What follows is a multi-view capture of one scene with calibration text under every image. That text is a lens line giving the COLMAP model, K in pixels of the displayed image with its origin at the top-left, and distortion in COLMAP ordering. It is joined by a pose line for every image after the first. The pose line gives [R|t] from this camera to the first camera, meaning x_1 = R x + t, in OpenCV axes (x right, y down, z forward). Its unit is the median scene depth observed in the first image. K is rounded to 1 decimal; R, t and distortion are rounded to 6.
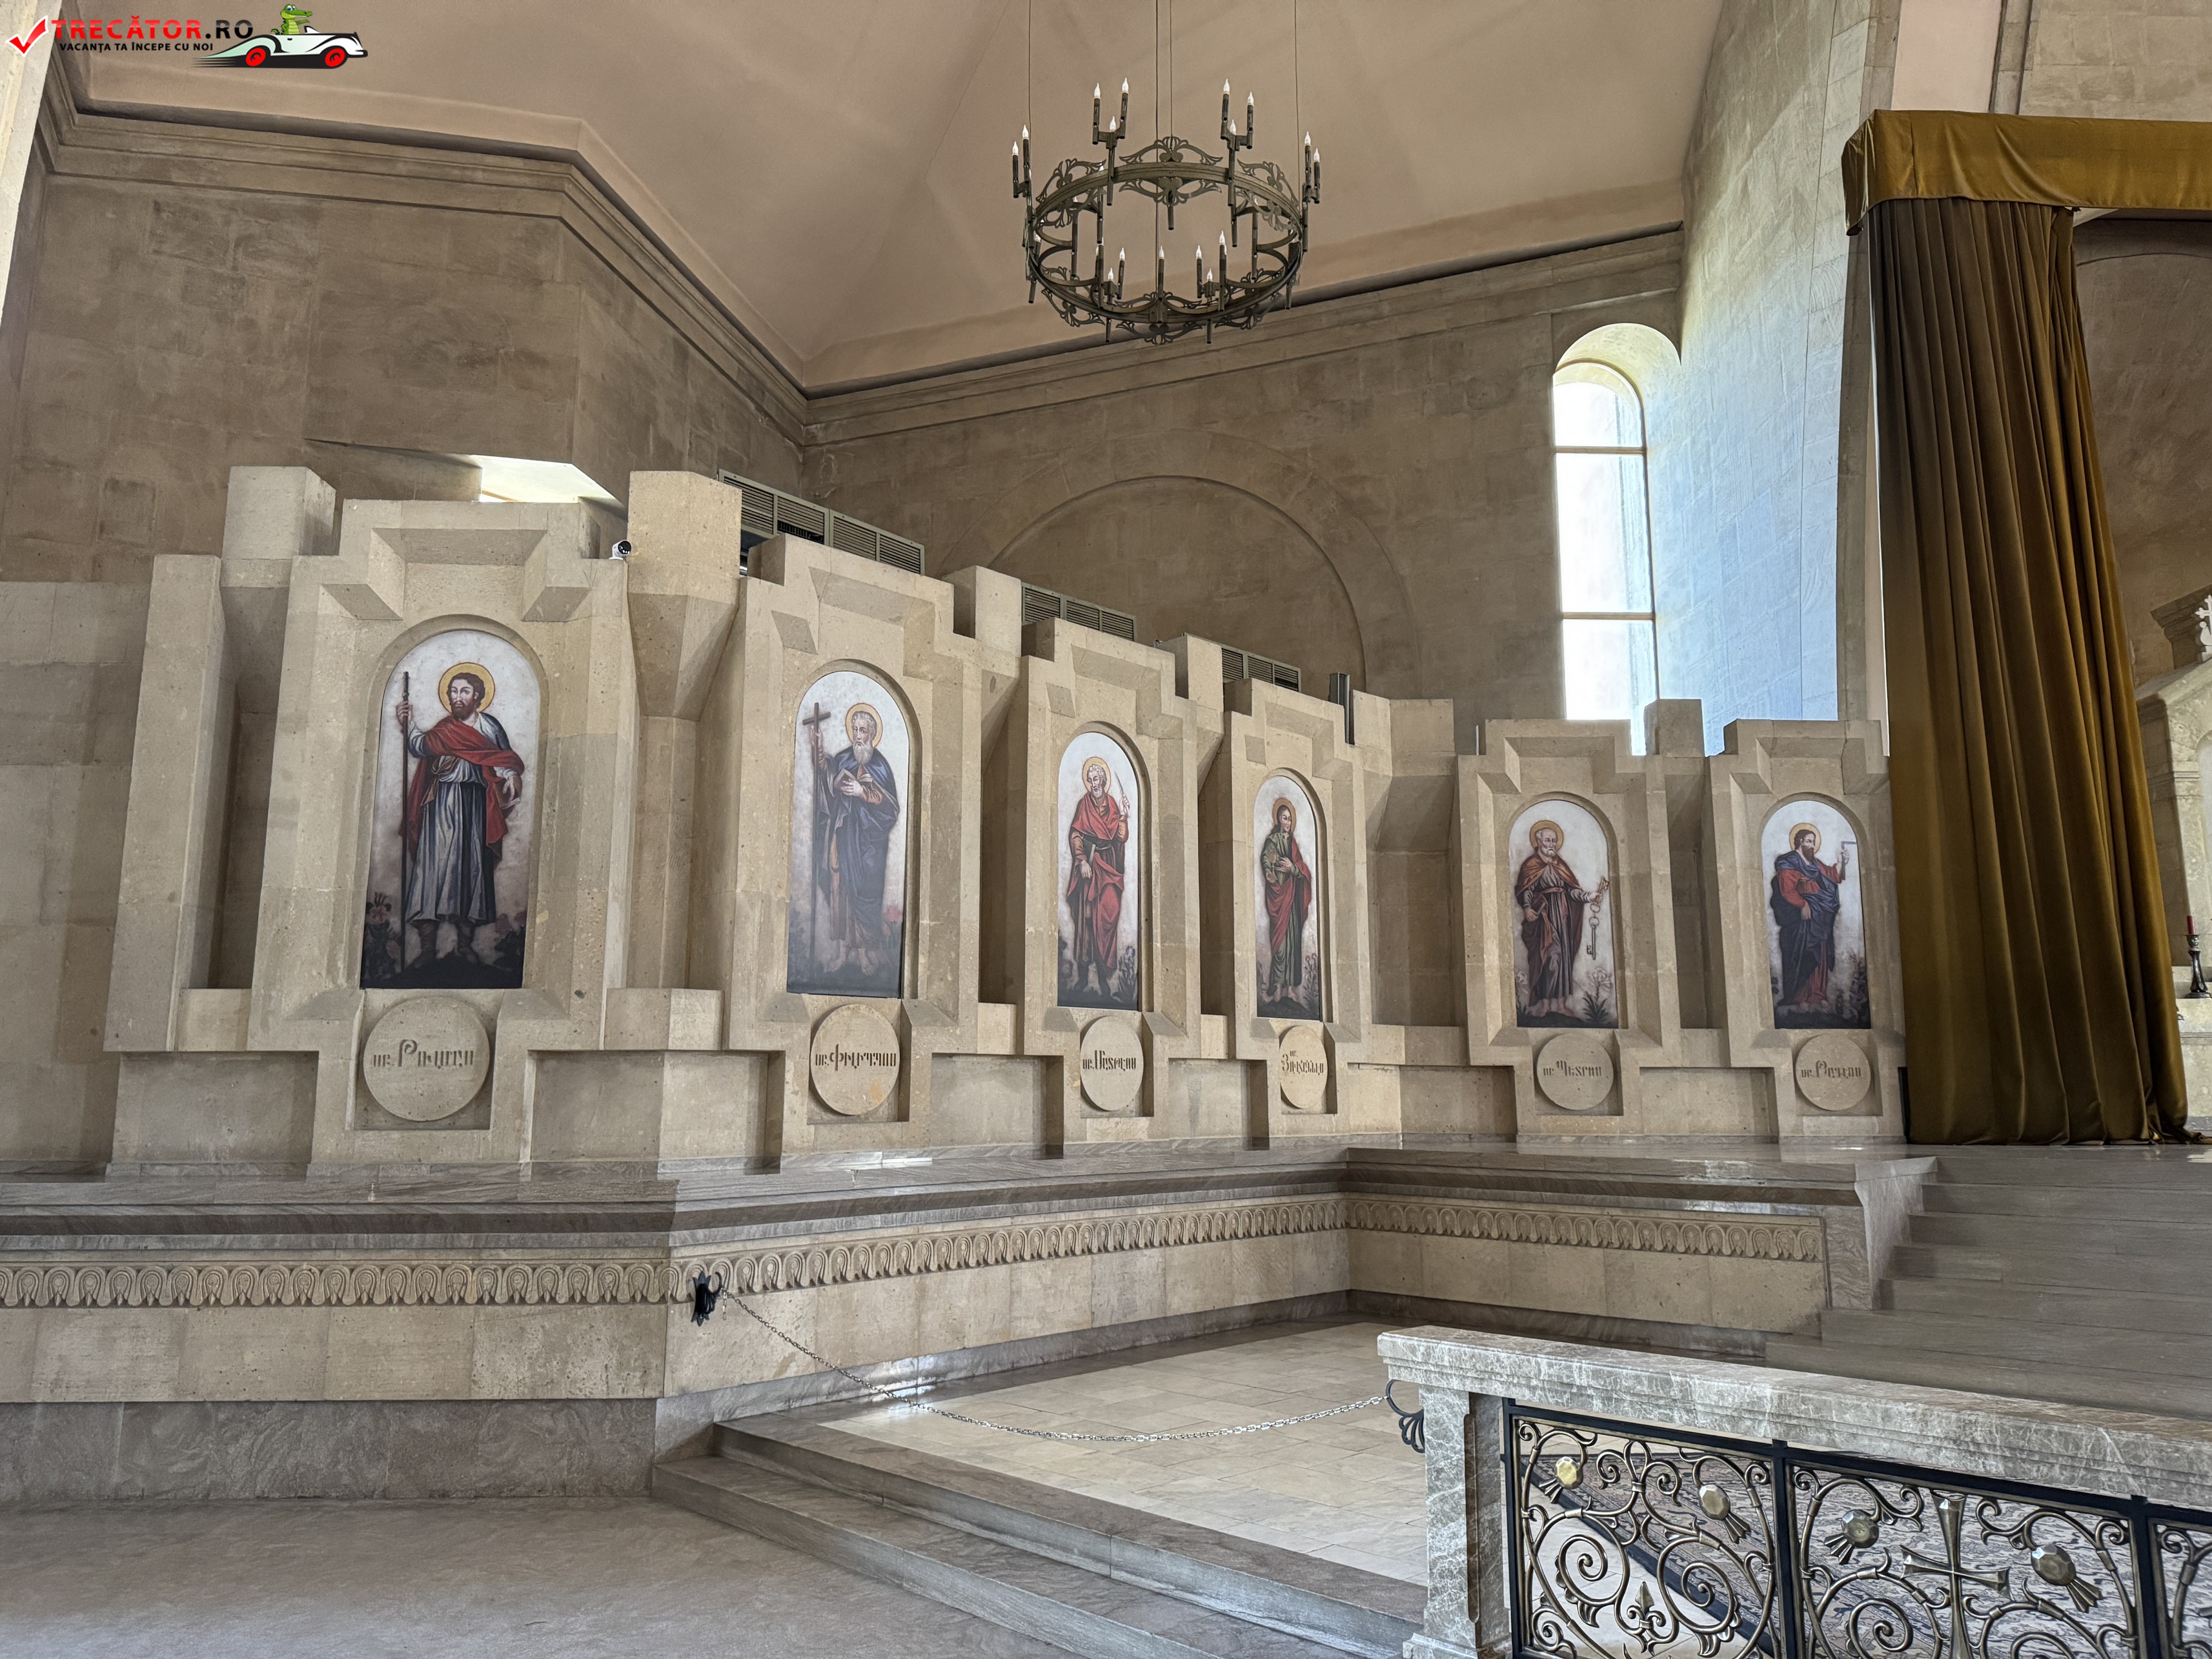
lens RADIAL K [[1545.5, 0, 1111.9], [0, 1545.5, 834.9], [0, 0, 1]] dist [0.122203, -0.171923]
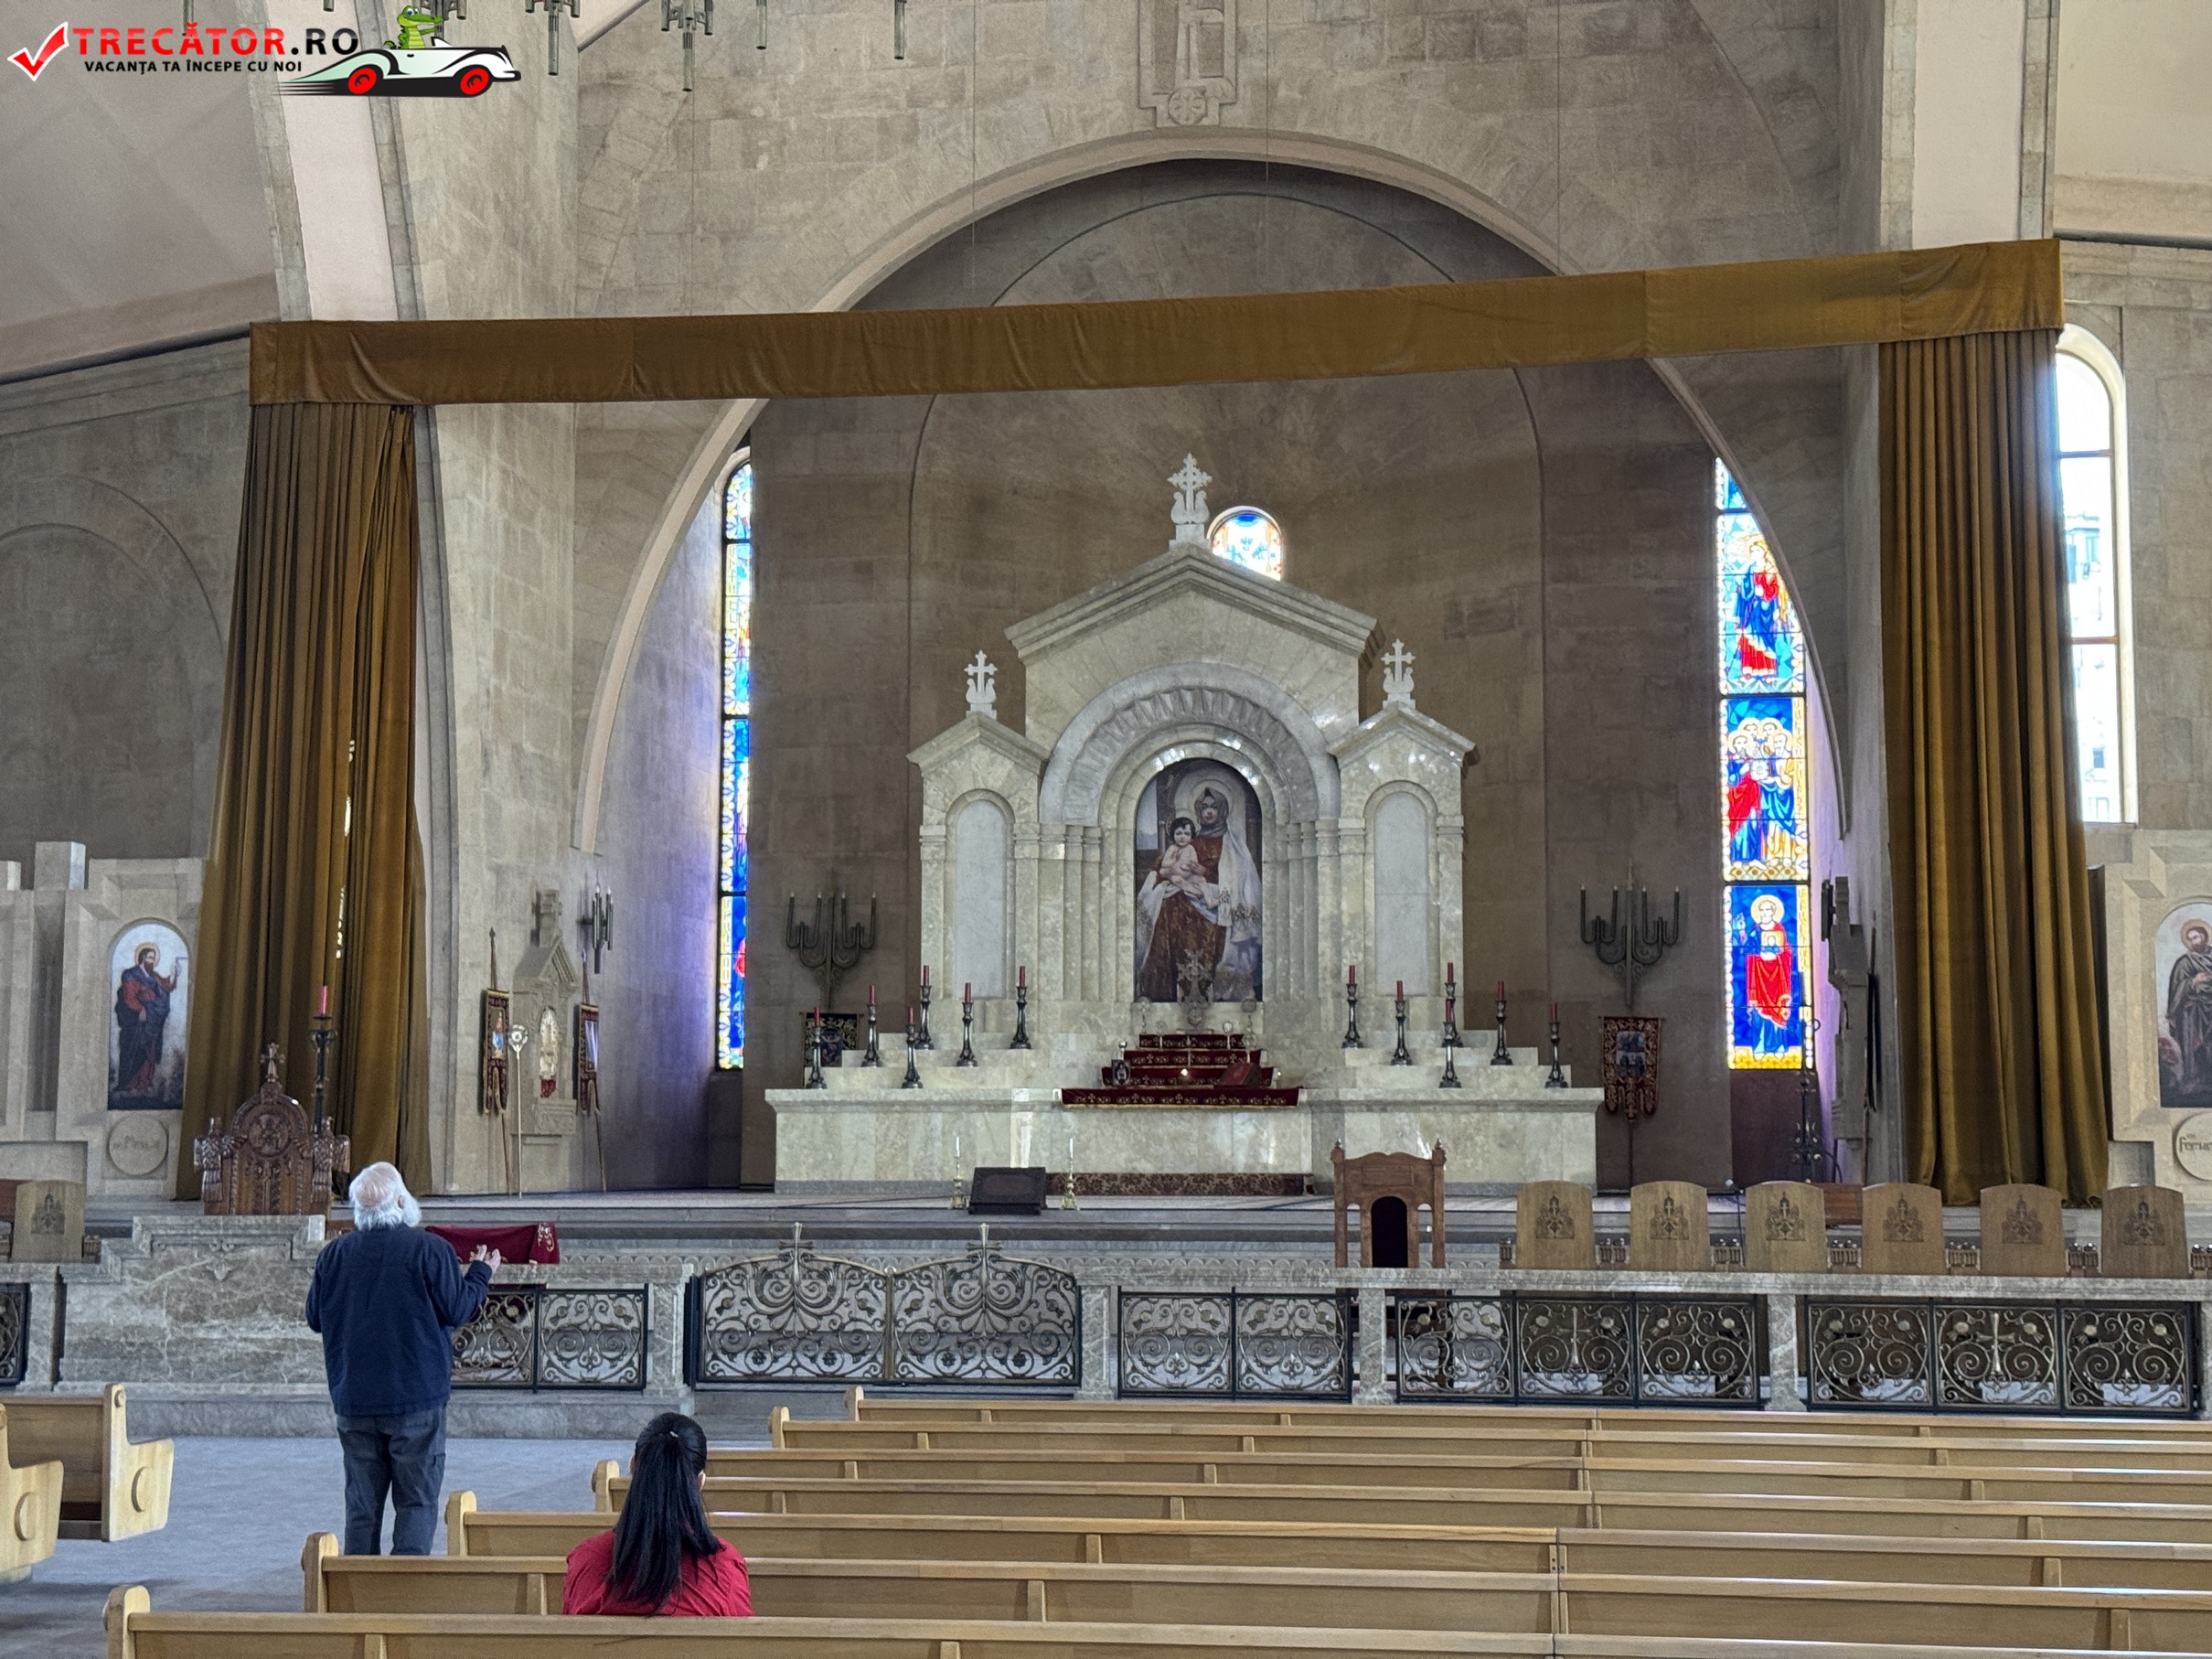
lens RADIAL K [[3137.5, 0, 1110.5], [0, 3137.5, 819.7], [0, 0, 1]] dist [0.136711, 0.054477]
pose [[0.981797, -0.017843, -0.189094, 2.115482], [0.028129, 0.998258, 0.051857, -0.271040], [0.187839, -0.056232, 0.980589, -1.655579]]
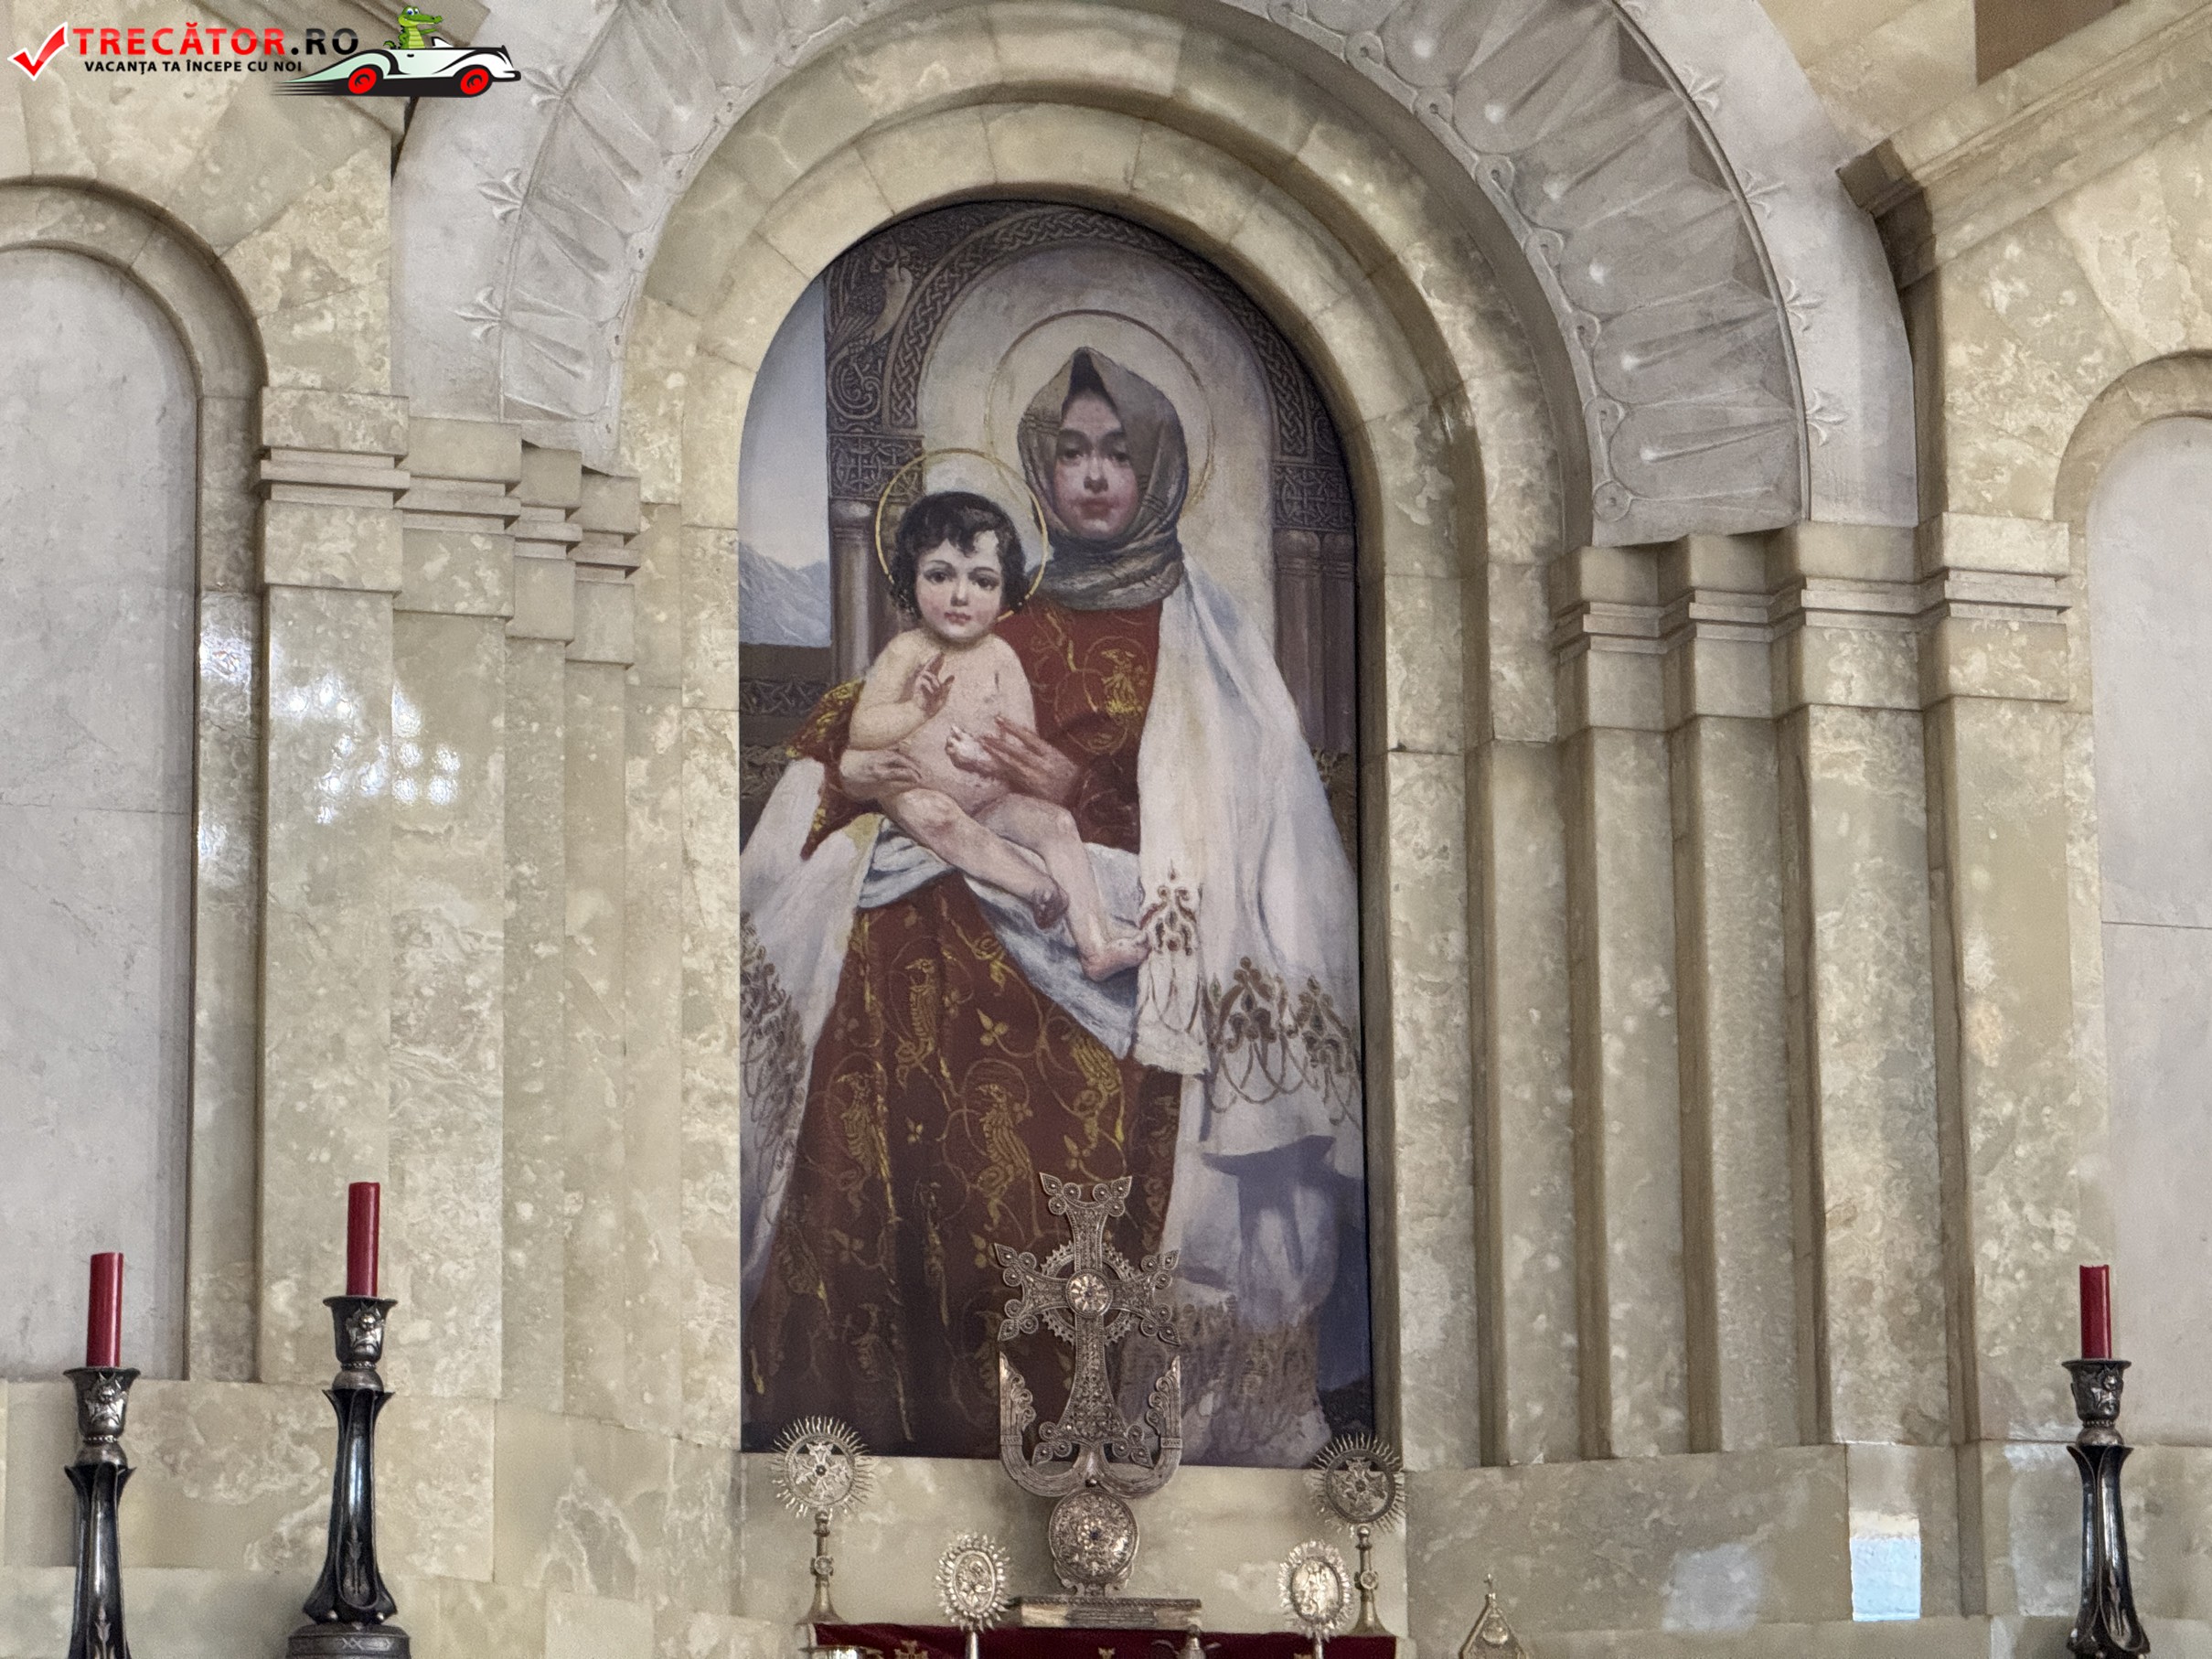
lens RADIAL K [[7792.5, 0, 1100.4], [0, 7792.5, 820.9], [0, 0, 1]] dist [0.224639, 0.686487]
pose [[0.953353, 0.050603, 0.297587, 1.032806], [-0.038920, 0.998226, -0.045059, 0.065488], [-0.299339, 0.031375, 0.953631, 0.285340]]
